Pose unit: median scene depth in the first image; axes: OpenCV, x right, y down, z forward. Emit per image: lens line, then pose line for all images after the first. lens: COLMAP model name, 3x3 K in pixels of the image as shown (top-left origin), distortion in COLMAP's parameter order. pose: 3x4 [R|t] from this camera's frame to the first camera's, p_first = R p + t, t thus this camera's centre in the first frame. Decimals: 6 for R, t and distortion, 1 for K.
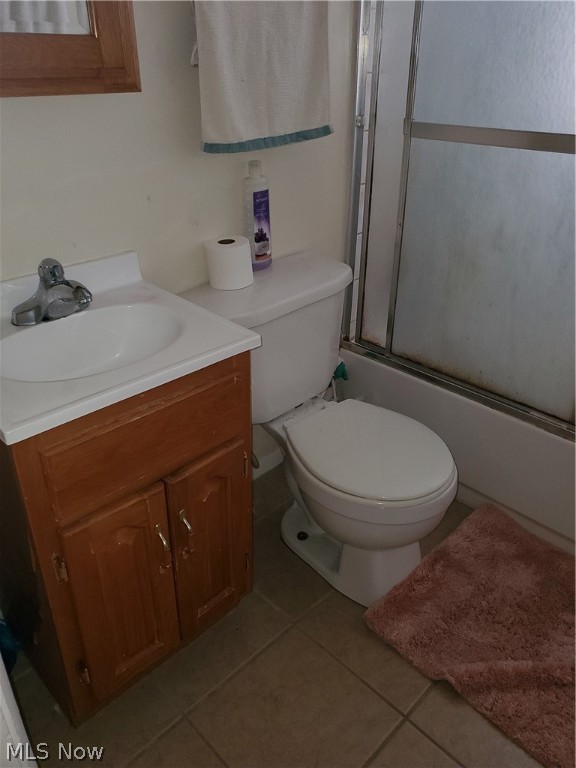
lens RADIAL K [[585.2, 0, 288.0], [0, 585.2, 384.0], [0, 0, 1]] dist [0.010111, -0.000730]
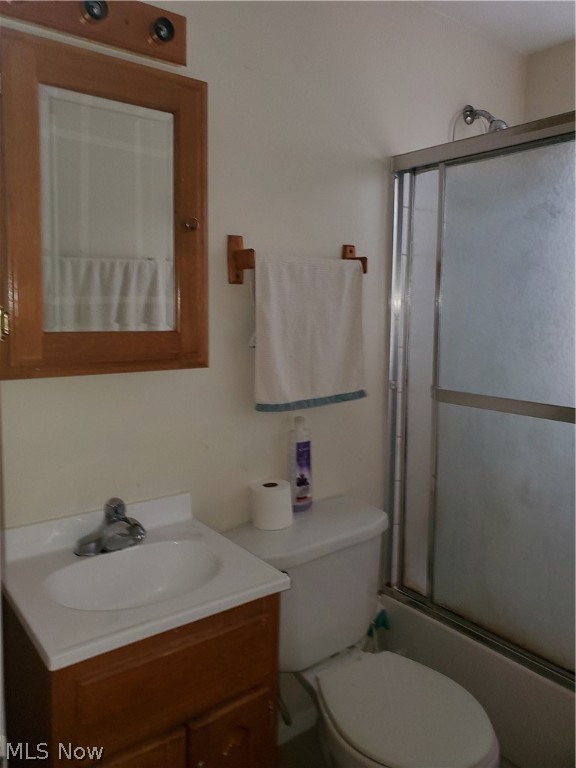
lens RADIAL K [[593.5, 0, 268.8], [0, 593.5, 369.0], [0, 0, 1]] dist [0.004429, -0.001161]
pose [[0.991330, 0.018747, -0.130051, 0.033937], [-0.069068, 0.916345, -0.394388, -0.001308], [0.111778, 0.399951, 0.909695, -0.108346]]
